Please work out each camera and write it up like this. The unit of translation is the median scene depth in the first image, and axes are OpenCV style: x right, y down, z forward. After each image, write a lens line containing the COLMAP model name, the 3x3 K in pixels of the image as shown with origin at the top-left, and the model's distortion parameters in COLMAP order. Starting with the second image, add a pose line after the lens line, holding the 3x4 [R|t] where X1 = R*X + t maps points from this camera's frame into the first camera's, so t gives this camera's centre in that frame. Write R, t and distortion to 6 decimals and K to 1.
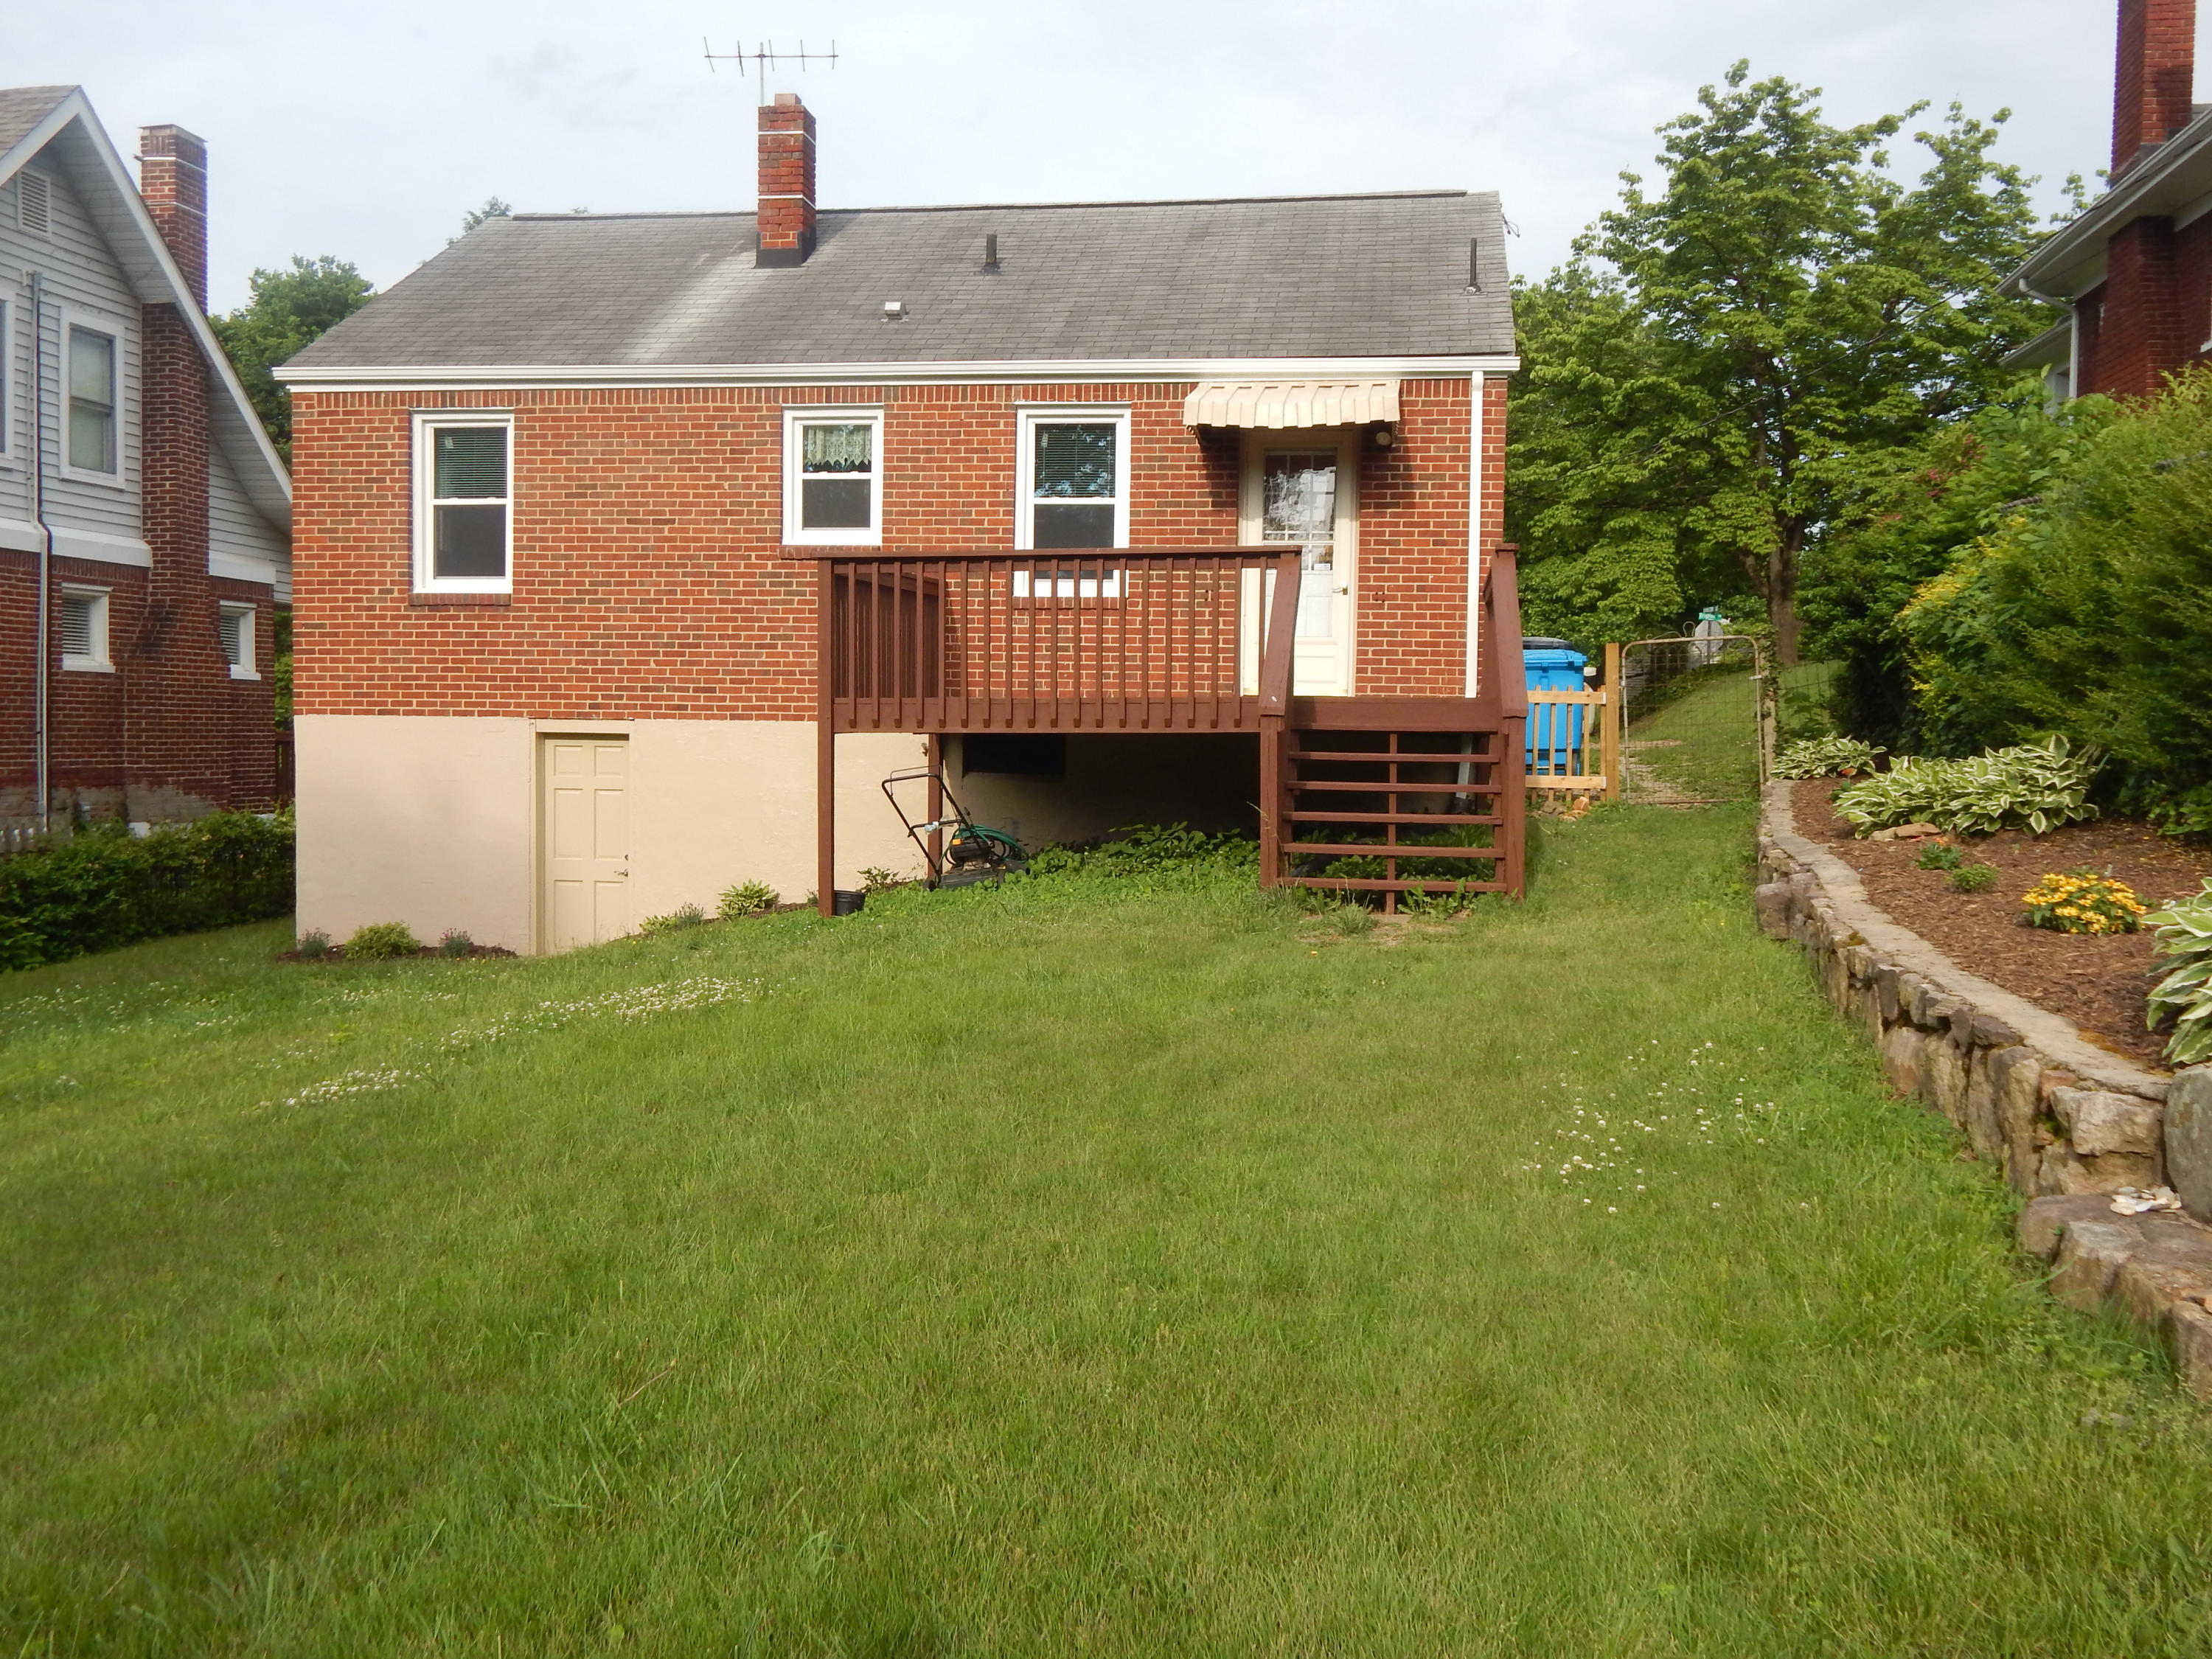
lens RADIAL K [[1984.3, 0, 1103.3], [0, 1984.3, 837.0], [0, 0, 1]] dist [-0.016666, -0.040544]
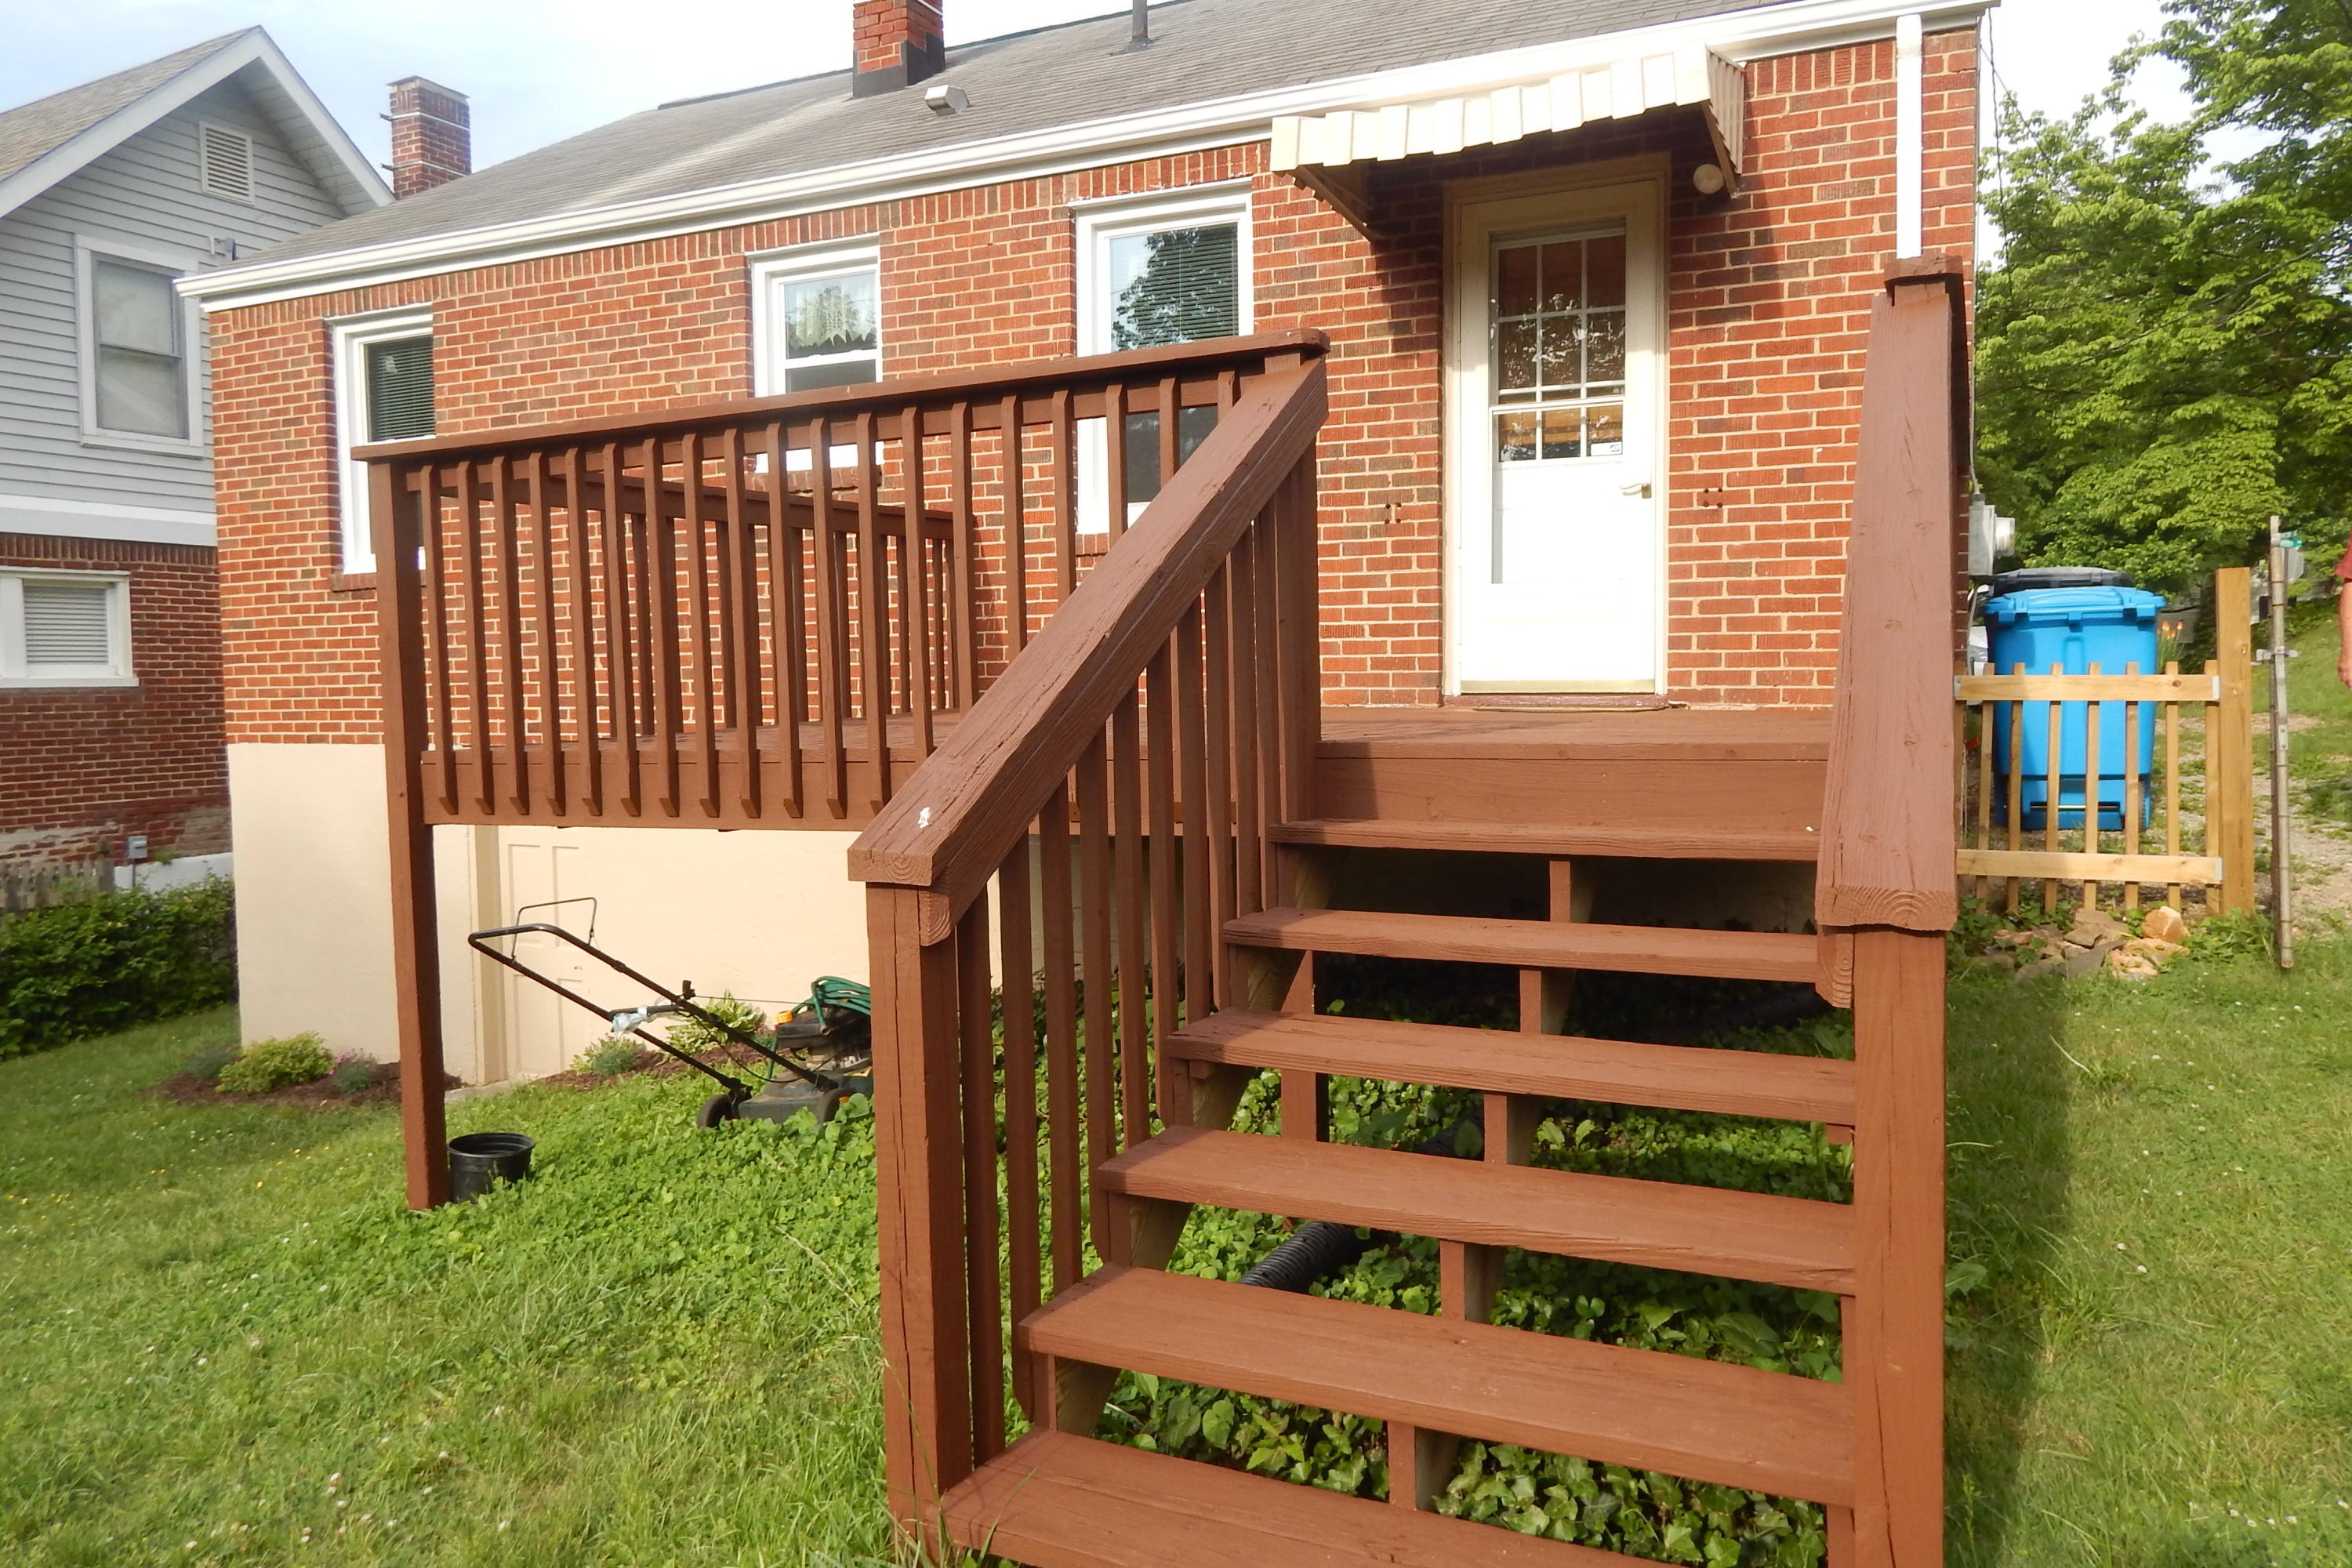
lens RADIAL K [[1677.9, 0, 1175.8], [0, 1677.9, 764.5], [0, 0, 1]] dist [-0.020982, 0.008772]
pose [[0.960794, -0.012402, -0.276986, 0.120756], [0.011486, 0.999922, -0.004929, -0.050179], [0.277026, 0.001555, 0.960861, 0.530157]]
